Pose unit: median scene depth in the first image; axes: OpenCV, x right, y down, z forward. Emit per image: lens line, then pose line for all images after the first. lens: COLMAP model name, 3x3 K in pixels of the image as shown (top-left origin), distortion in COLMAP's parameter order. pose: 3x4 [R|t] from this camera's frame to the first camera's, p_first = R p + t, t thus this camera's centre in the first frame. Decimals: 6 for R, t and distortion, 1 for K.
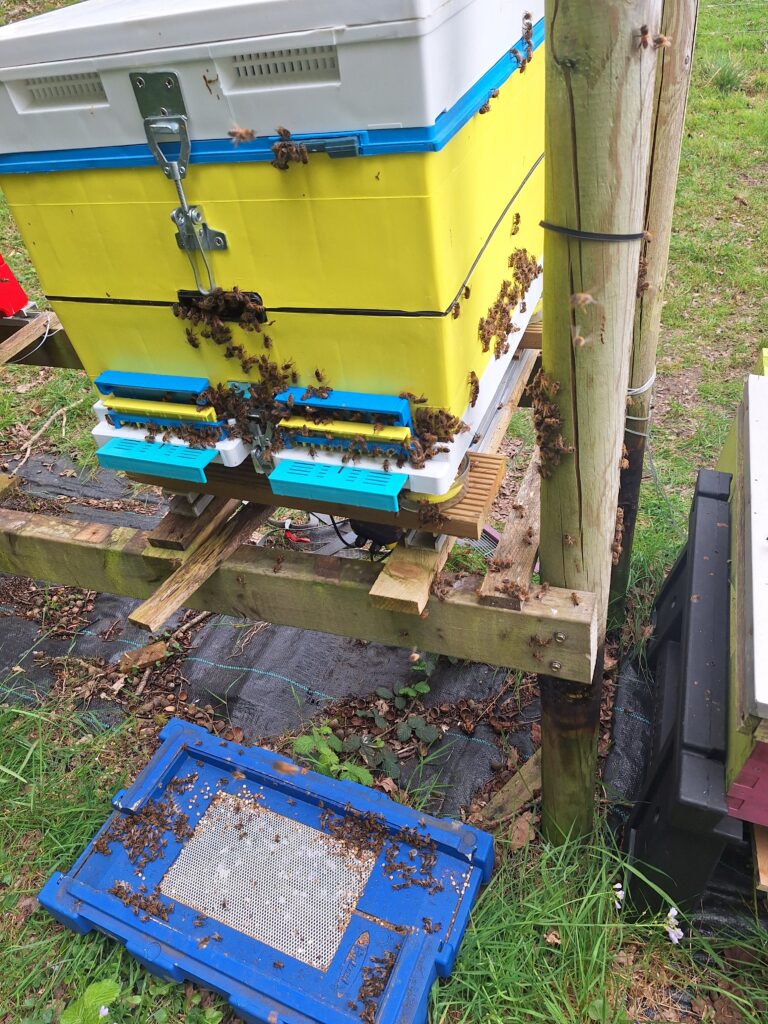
lens RADIAL K [[714.7, 0, 377.5], [0, 714.7, 525.5], [0, 0, 1]] dist [0.125886, -0.162339]
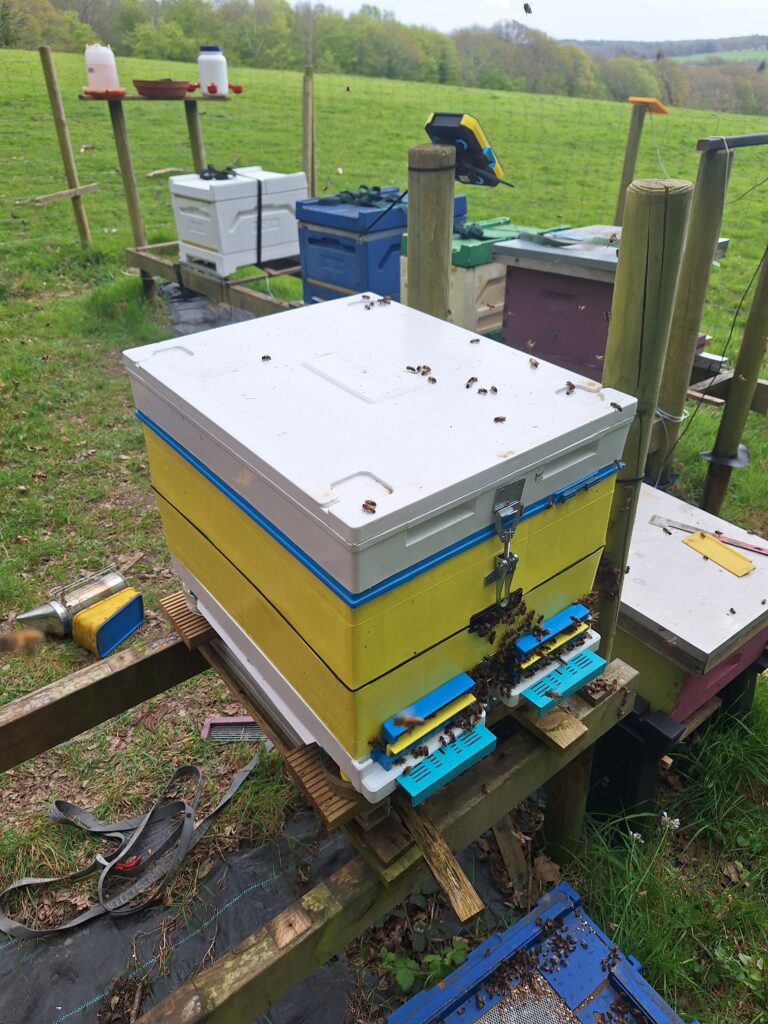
lens RADIAL K [[733.2, 0, 384.0], [0, 733.2, 512.0], [0, 0, 1]] dist [0.069874, -0.101059]
pose [[0.499551, -0.363709, 0.786235, -1.157330], [0.508250, 0.858025, 0.073992, -0.584300], [-0.701521, 0.362641, 0.613482, 0.224460]]
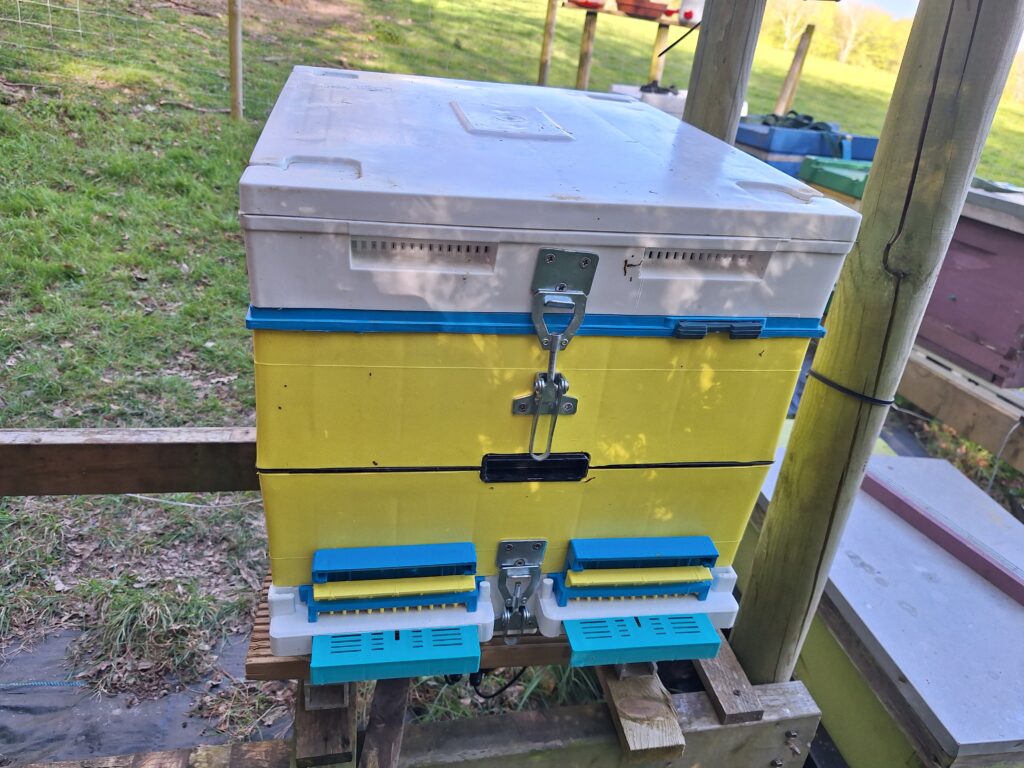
lens RADIAL K [[733.2, 0, 502.0], [0, 733.2, 387.7], [0, 0, 1]] dist [0.069874, -0.101059]
pose [[0.828887, -0.056412, 0.556564, -0.653223], [0.169930, 0.973281, -0.154427, -0.235558], [-0.532982, 0.222579, 0.816326, 0.241377]]
